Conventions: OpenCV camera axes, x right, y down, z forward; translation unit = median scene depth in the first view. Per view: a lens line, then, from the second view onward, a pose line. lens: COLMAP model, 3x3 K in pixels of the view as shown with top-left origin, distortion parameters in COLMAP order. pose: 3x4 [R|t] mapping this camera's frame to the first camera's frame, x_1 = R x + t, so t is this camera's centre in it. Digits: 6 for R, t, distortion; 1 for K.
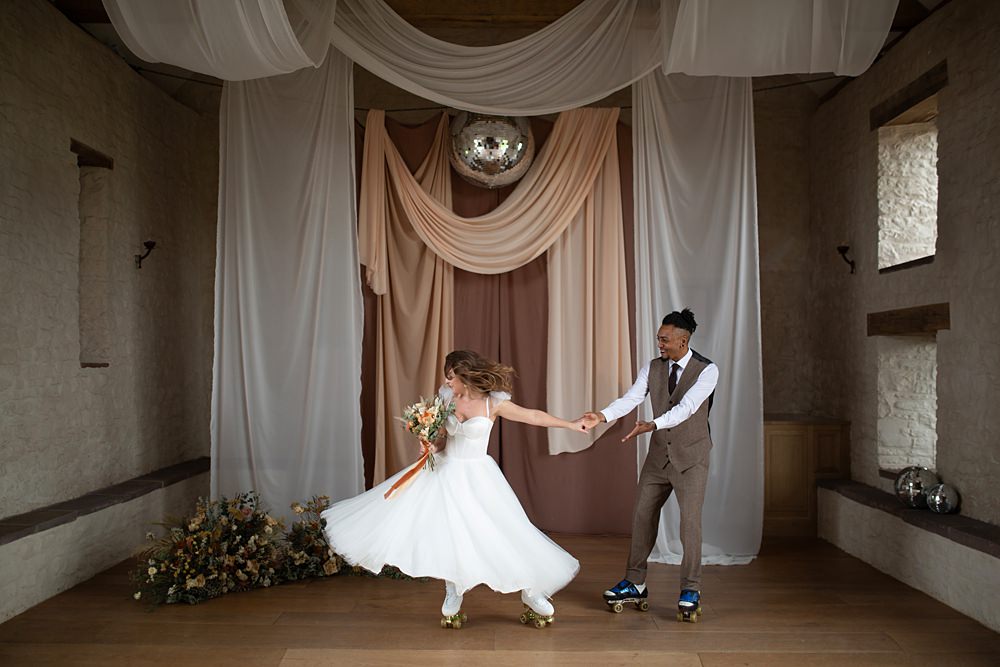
lens RADIAL K [[1028.6, 0, 493.9], [0, 1028.6, 353.9], [0, 0, 1]] dist [-0.078630, 0.127134]
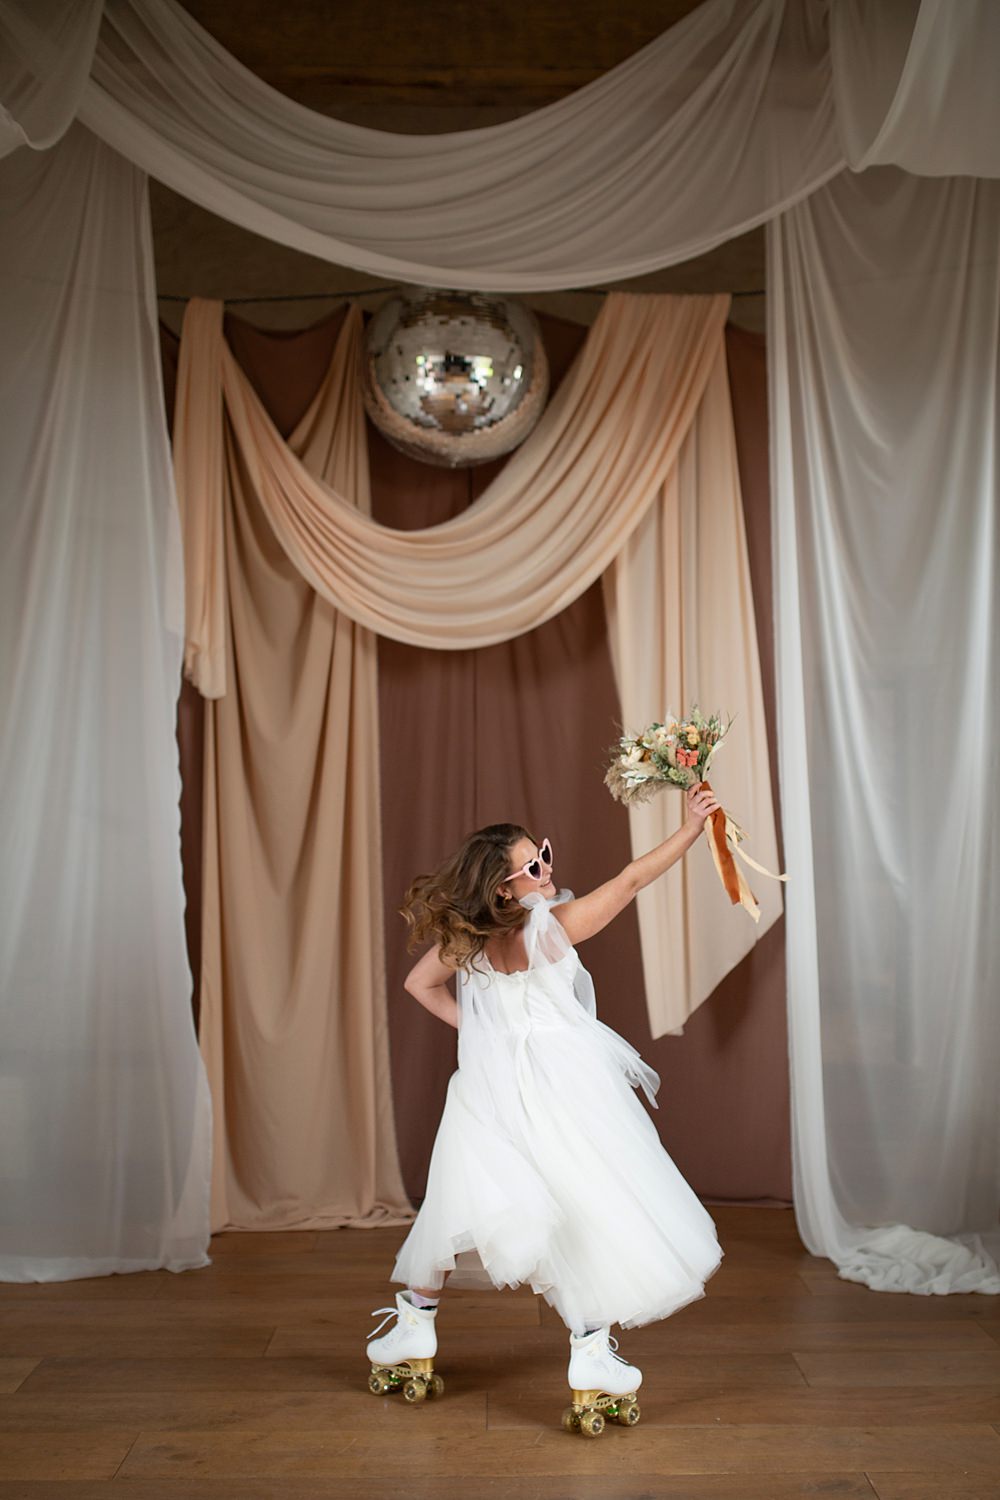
lens RADIAL K [[1562.0, 0, 500.0], [0, 1562.0, 750.0], [0, 0, 1]] dist [-0.082277, 0.123861]
pose [[0.999721, -0.008967, 0.021846, 0.001220], [0.009863, 0.999100, -0.041256, -0.005258], [-0.021456, 0.041460, 0.998910, 0.330710]]
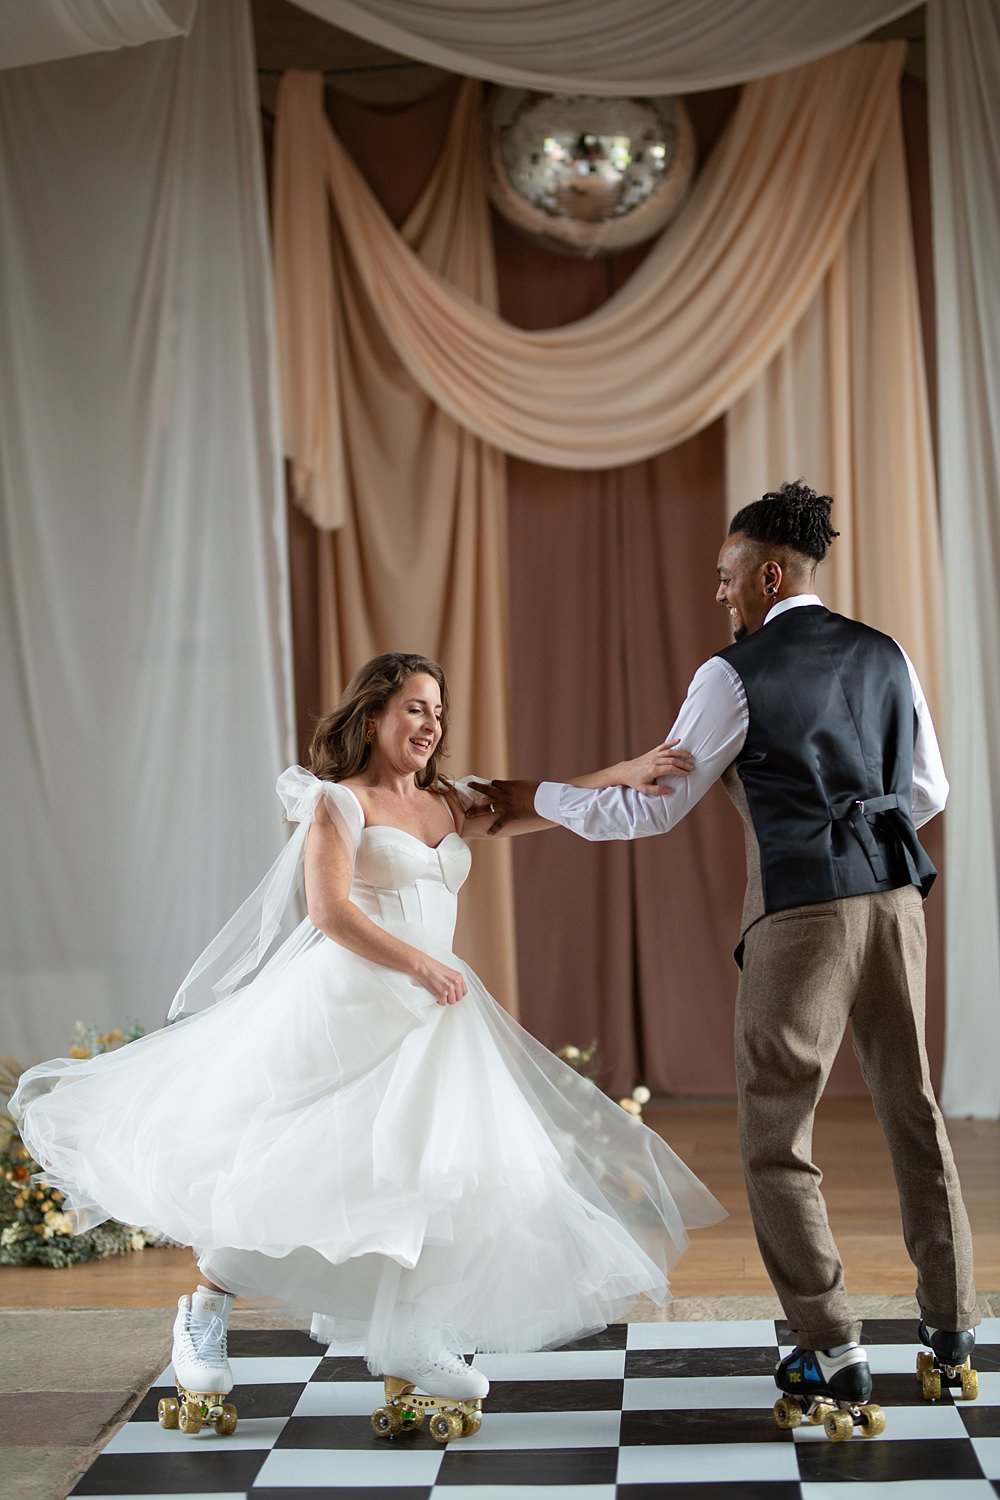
lens RADIAL K [[3673.0, 0, 500.0], [0, 3673.0, 750.0], [0, 0, 1]] dist [0.557938, -7.859430]
pose [[0.998213, -0.031592, -0.050725, 0.031880], [0.033943, 0.998356, 0.046178, -0.038537], [0.049182, -0.047817, 0.997645, -0.510029]]
